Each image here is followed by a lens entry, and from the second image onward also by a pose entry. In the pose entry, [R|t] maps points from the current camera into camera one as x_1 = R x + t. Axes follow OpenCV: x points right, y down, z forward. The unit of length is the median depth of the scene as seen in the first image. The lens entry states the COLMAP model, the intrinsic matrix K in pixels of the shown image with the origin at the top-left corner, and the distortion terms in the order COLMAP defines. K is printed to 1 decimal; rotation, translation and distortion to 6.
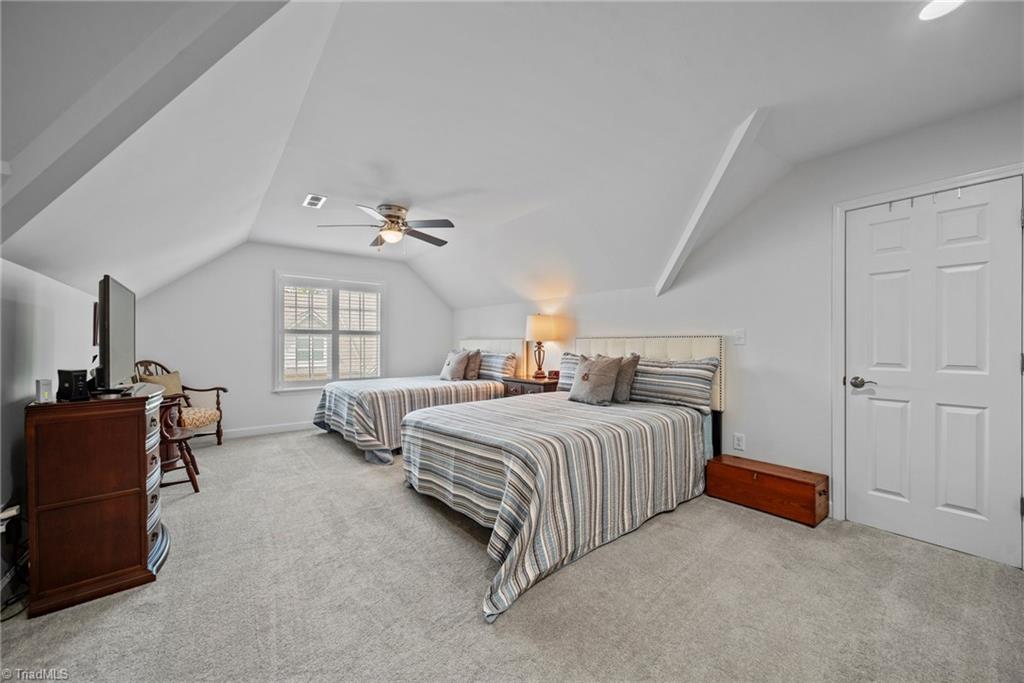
lens RADIAL K [[401.9, 0, 517.2], [0, 401.9, 346.8], [0, 0, 1]] dist [-0.021452, 0.000042]
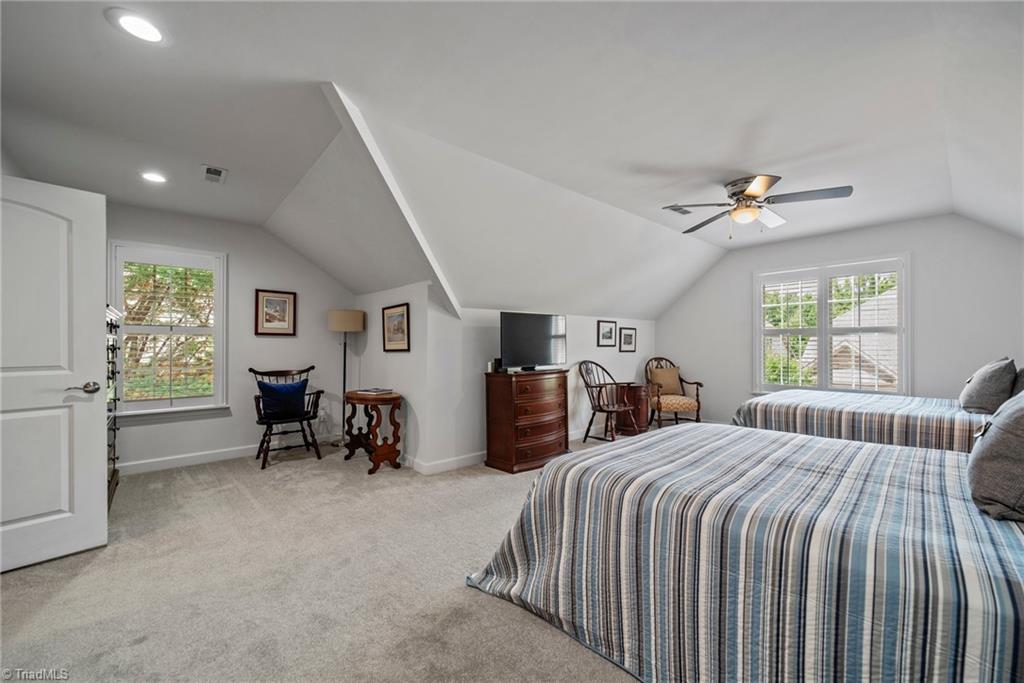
lens RADIAL K [[401.9, 0, 517.2], [0, 401.9, 346.8], [0, 0, 1]] dist [-0.021452, 0.000042]
pose [[0.040139, 0.002149, -0.999192, 0.441339], [-0.011221, 0.999936, 0.001699, 0.001029], [0.999131, 0.011144, 0.040161, 0.440471]]
